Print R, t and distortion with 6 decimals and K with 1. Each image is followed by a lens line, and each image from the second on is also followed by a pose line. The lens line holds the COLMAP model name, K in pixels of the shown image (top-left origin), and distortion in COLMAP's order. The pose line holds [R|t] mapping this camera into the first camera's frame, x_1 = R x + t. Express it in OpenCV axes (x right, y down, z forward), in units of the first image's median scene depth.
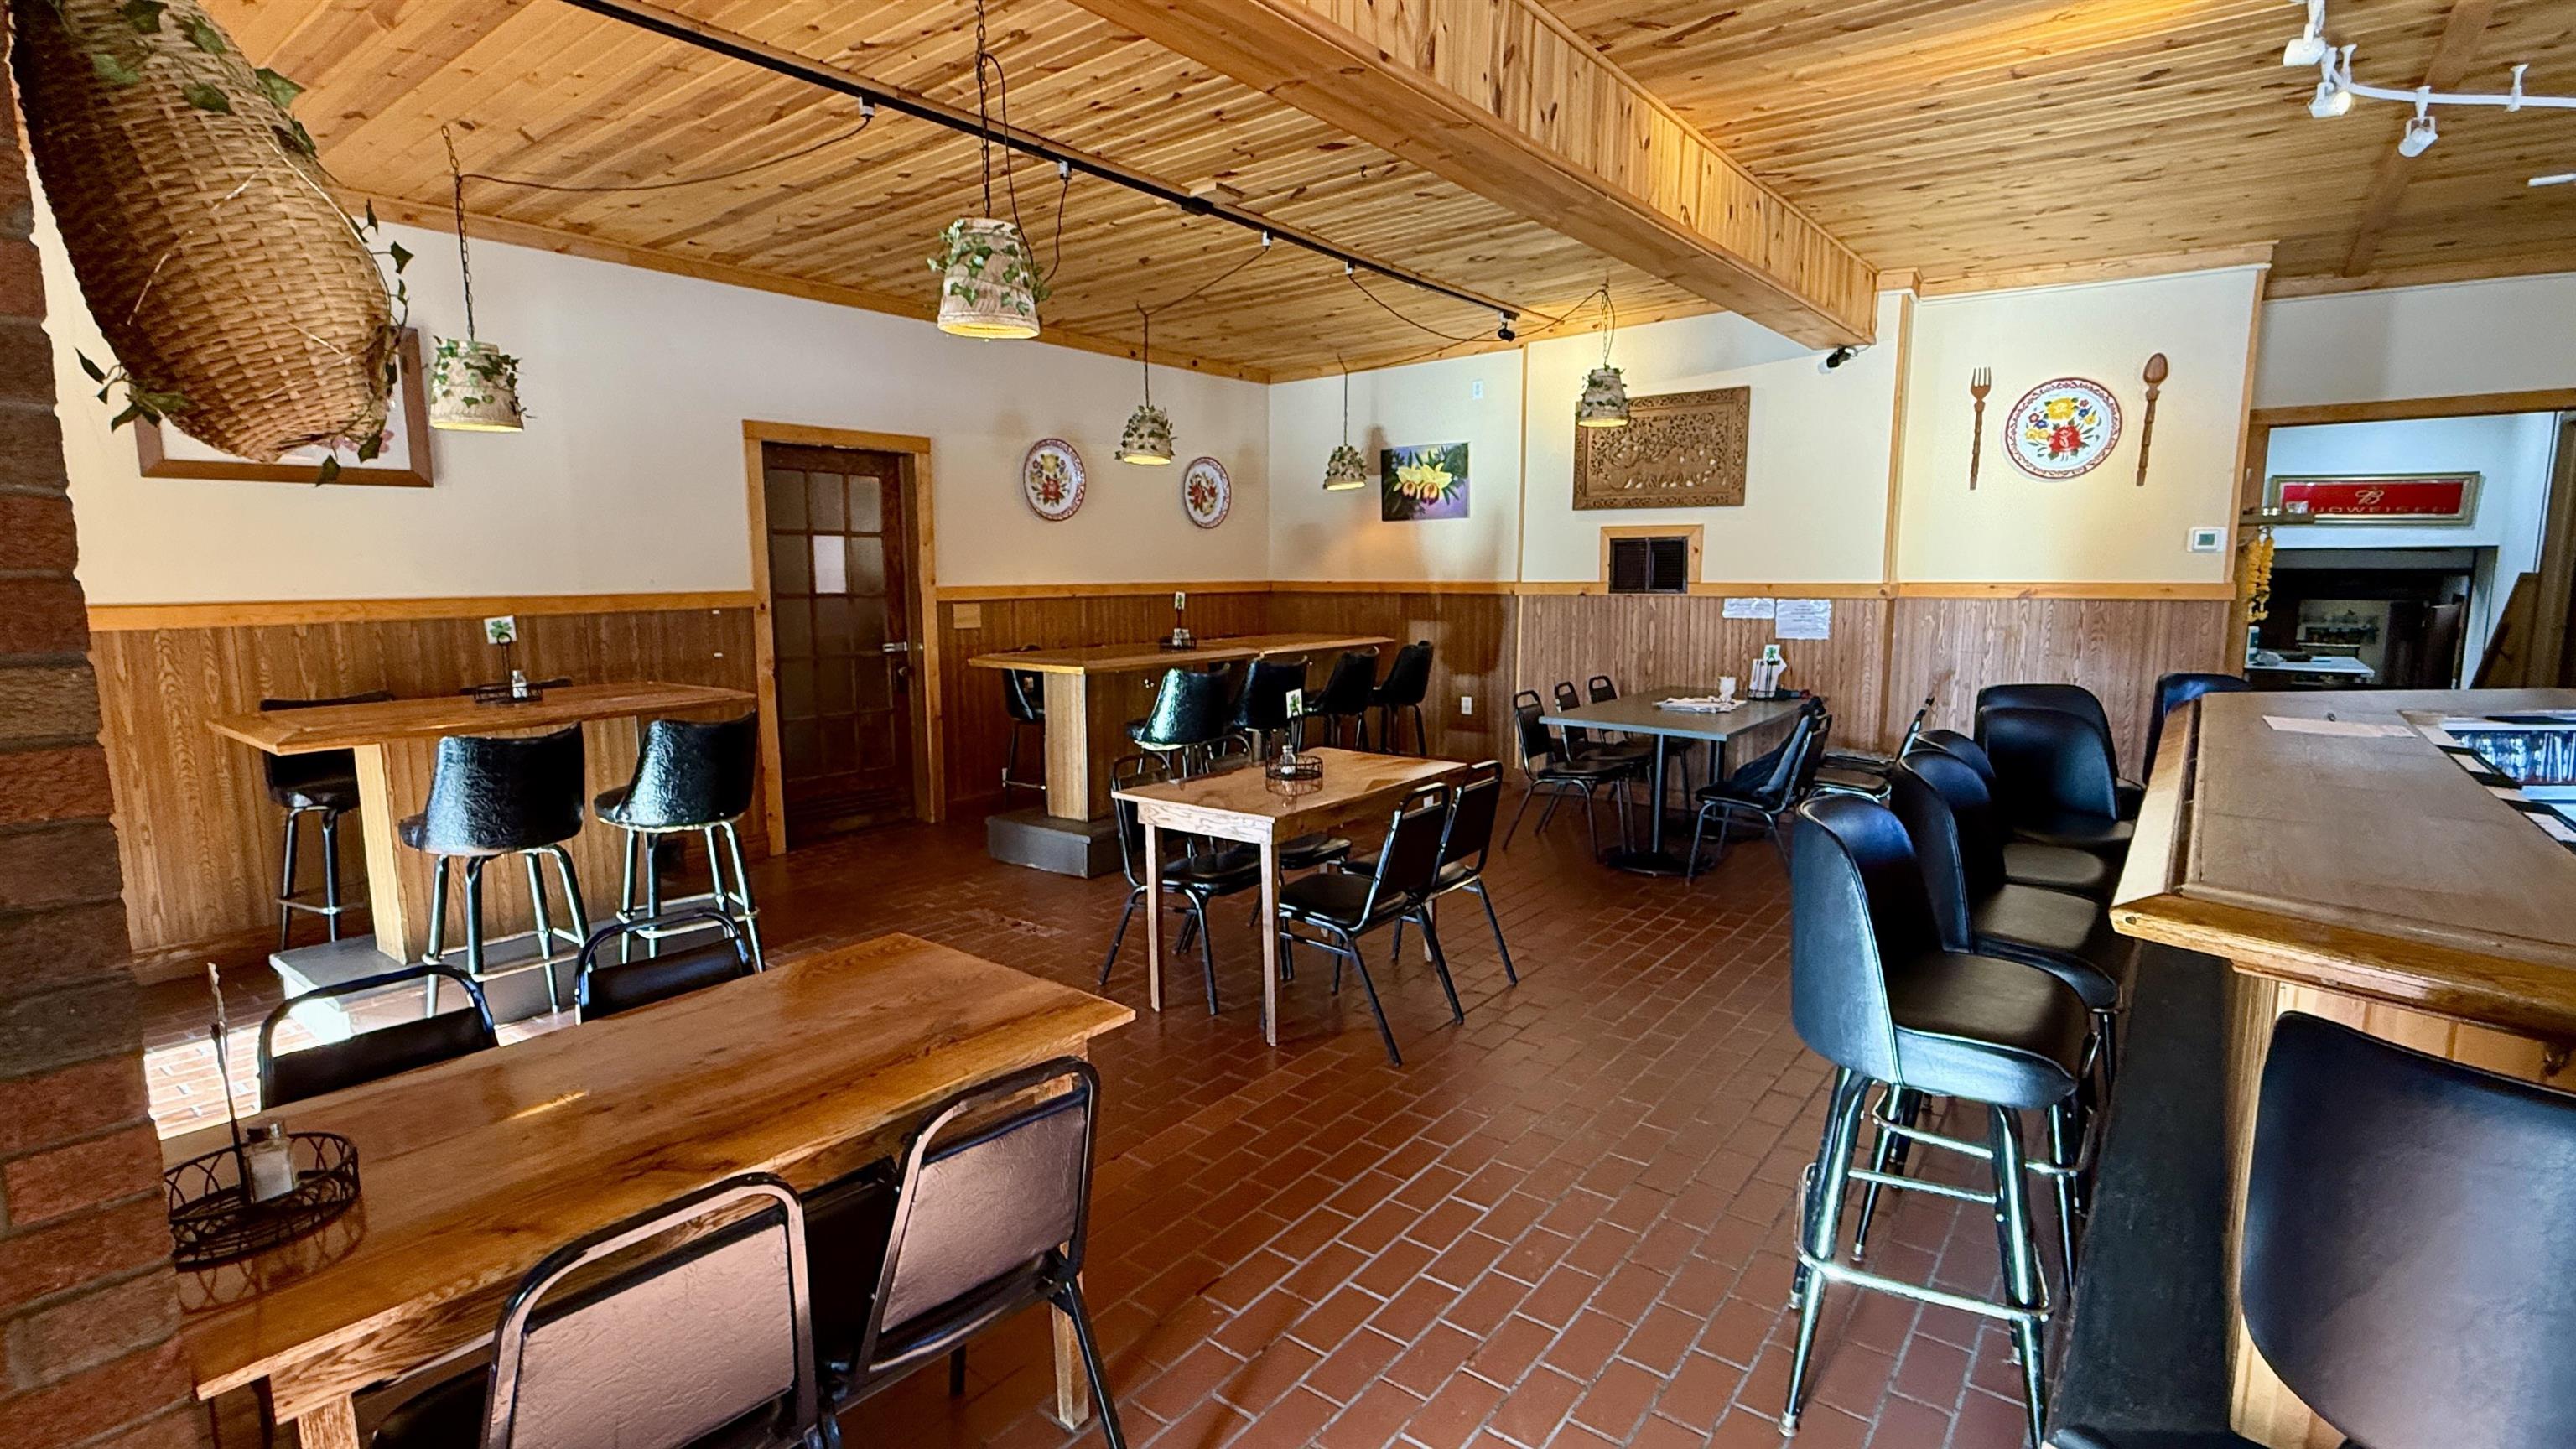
lens RADIAL K [[1200.4, 0, 1287.4], [0, 1200.4, 728.0], [0, 0, 1]] dist [0.001524, 0.000174]
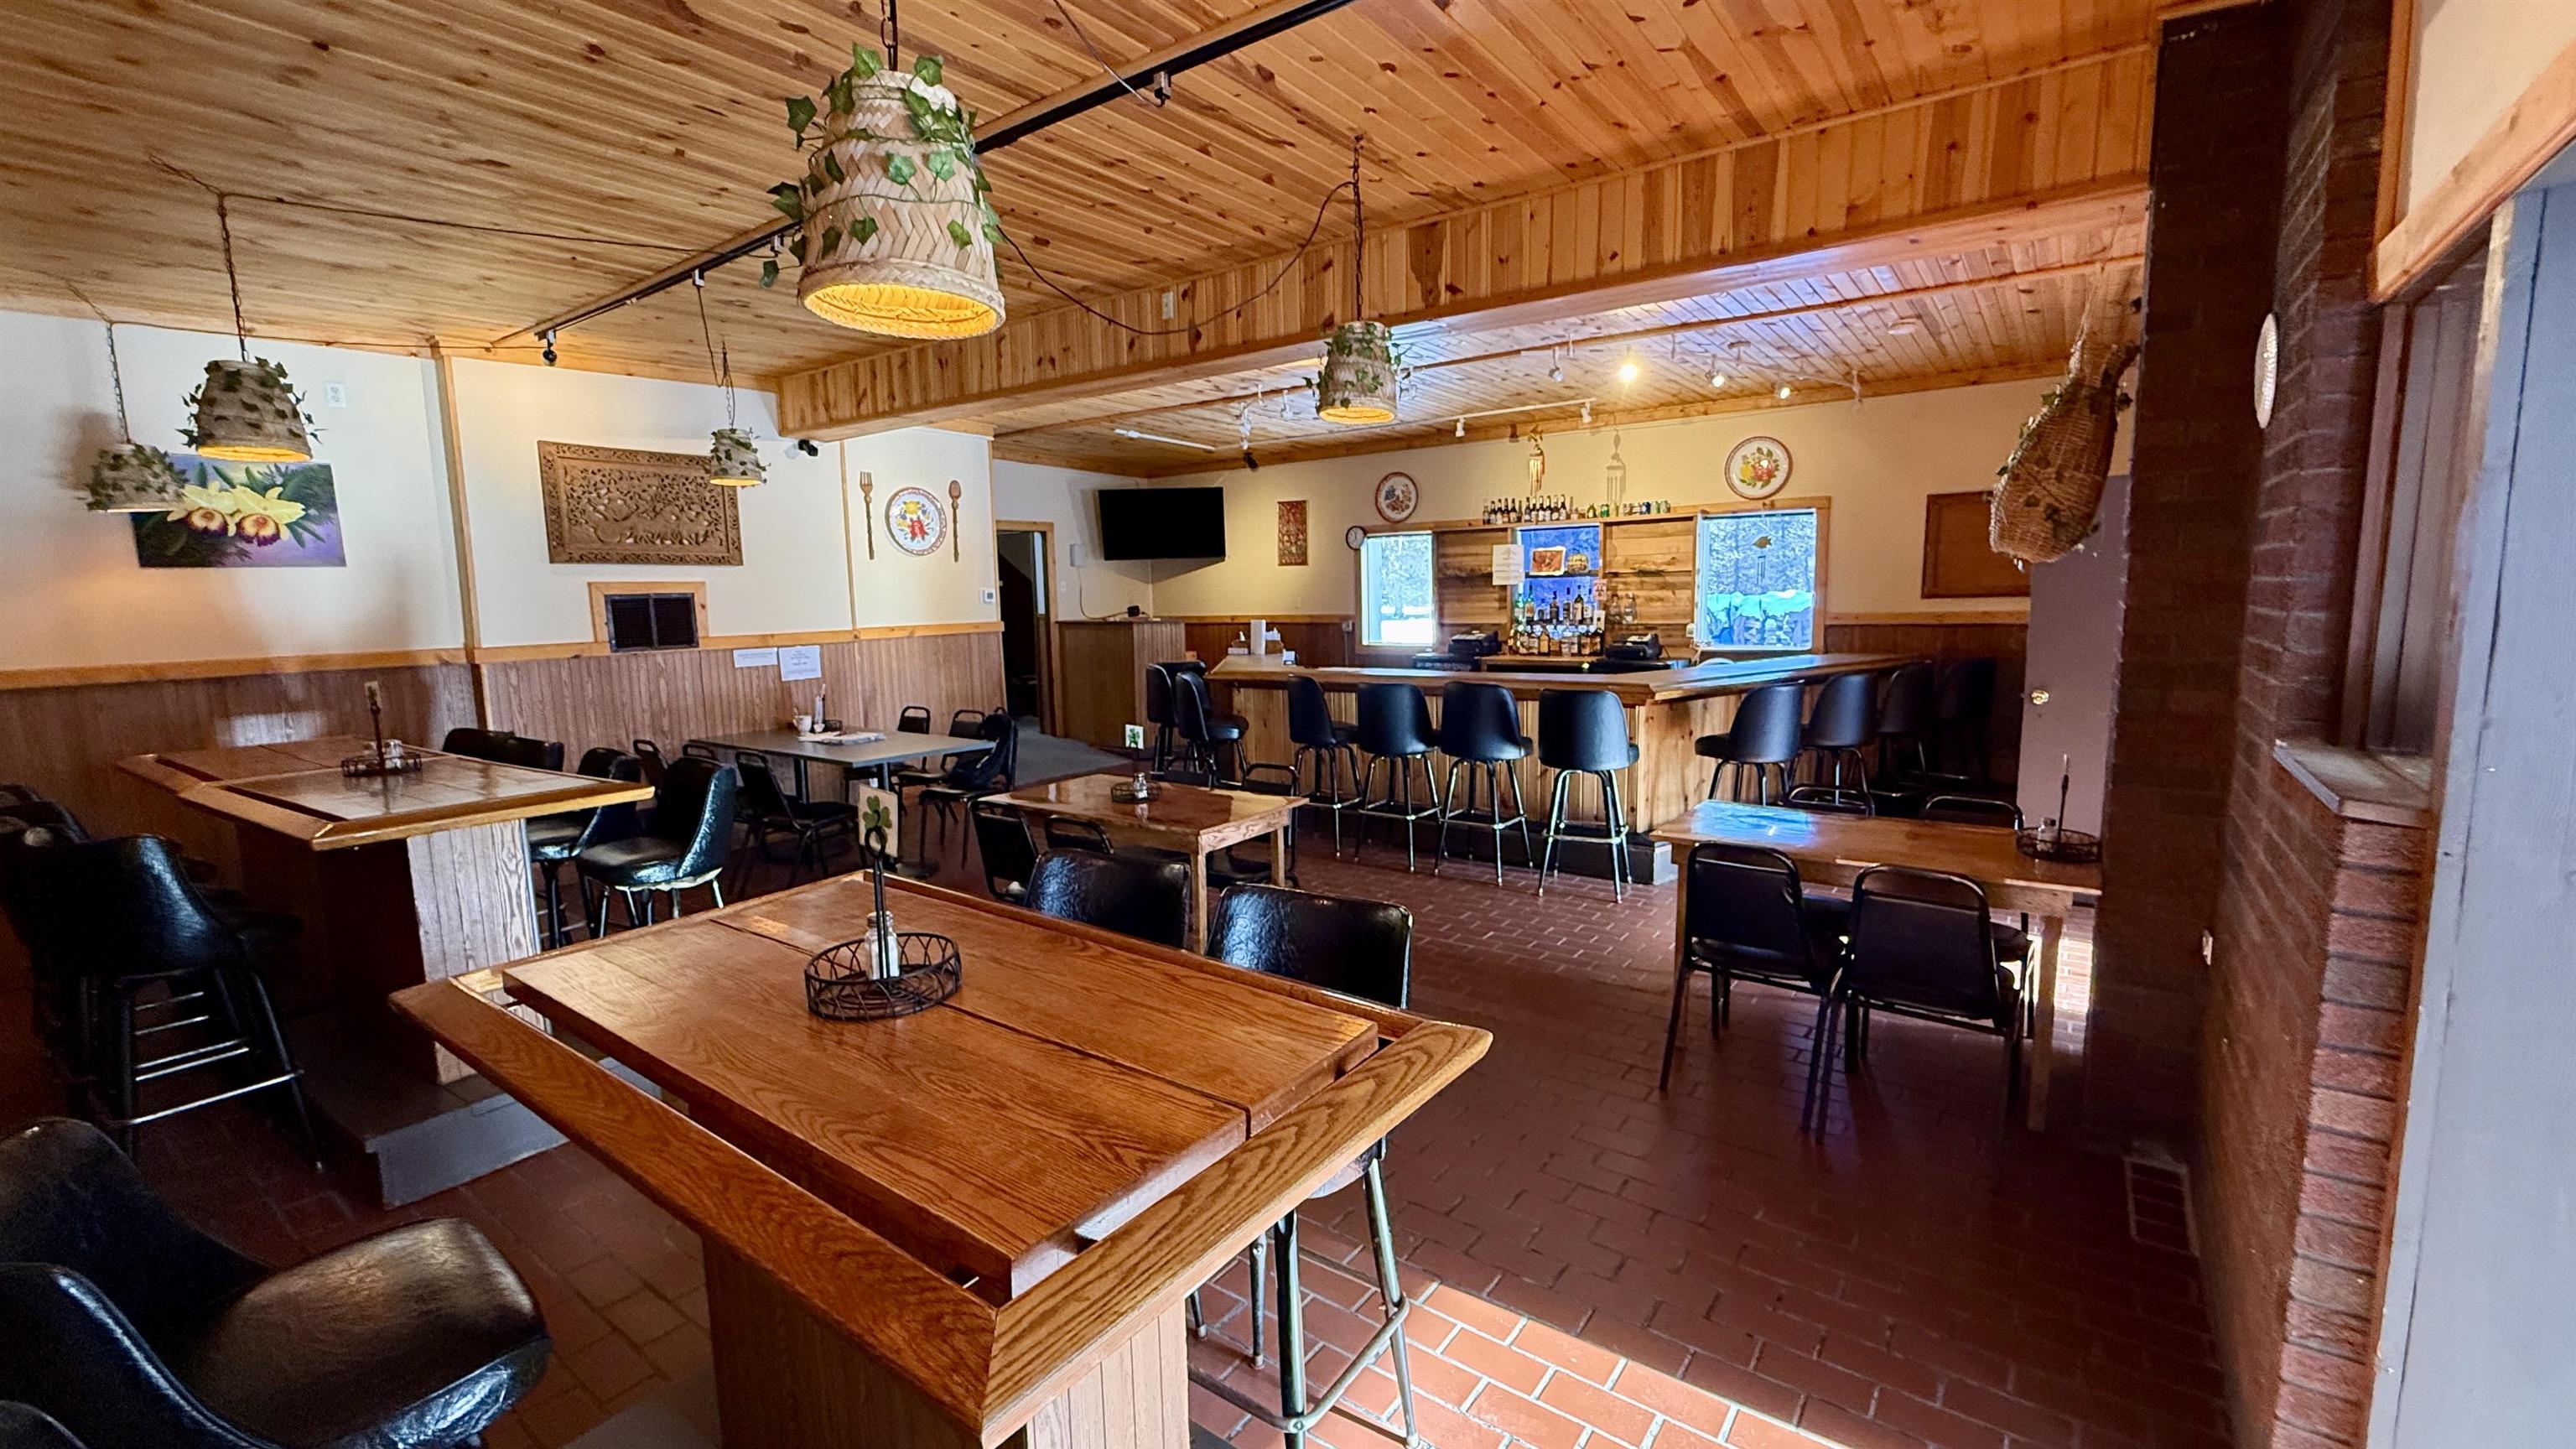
lens RADIAL K [[1040.1, 0, 1296.2], [0, 1040.1, 729.0], [0, 0, 1]] dist [0.001559, 0.000561]
pose [[-0.025487, -0.126475, 0.991642, -0.591417], [0.157074, 0.979136, 0.128917, -0.078967], [-0.987258, 0.159047, -0.005090, 0.511383]]
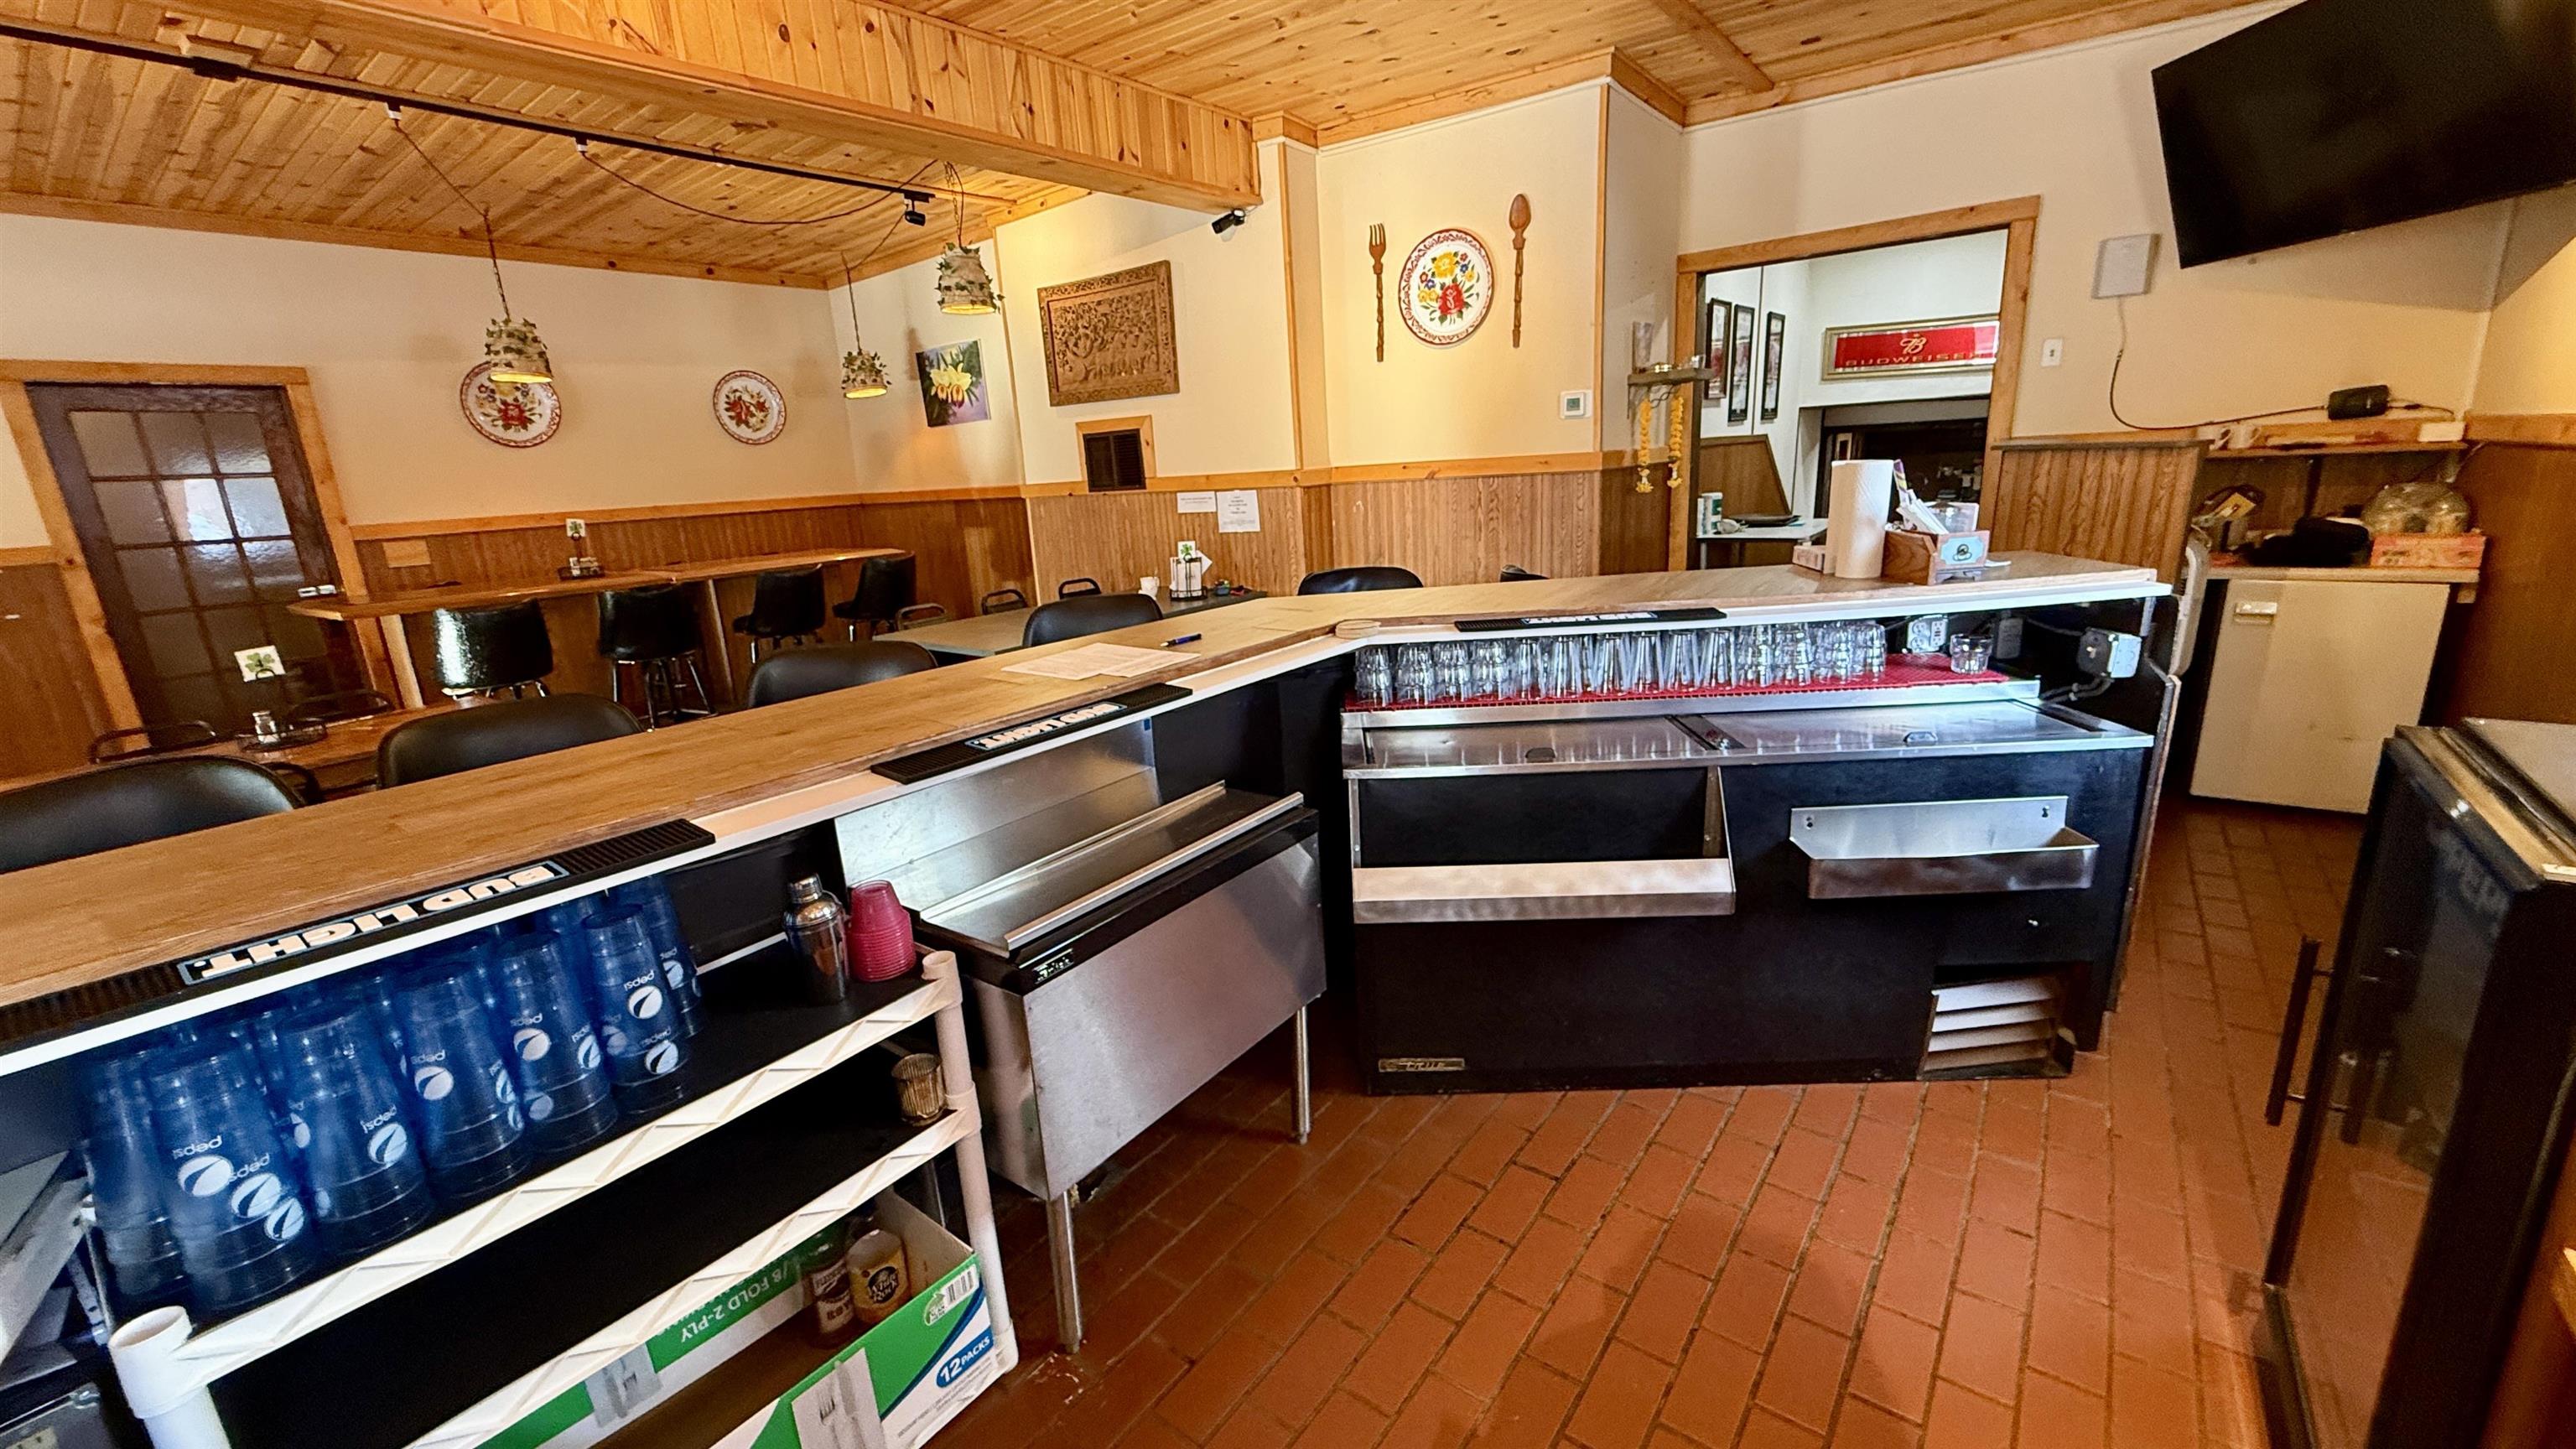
lens RADIAL K [[1040.1, 0, 1290.0], [0, 1040.1, 720.5], [0, 0, 1]] dist [0.001559, 0.000561]
pose [[0.998541, -0.051977, -0.014624, 0.456454], [0.053267, 0.992581, 0.109293, -0.013373], [0.008835, -0.109913, 0.993902, 0.154303]]
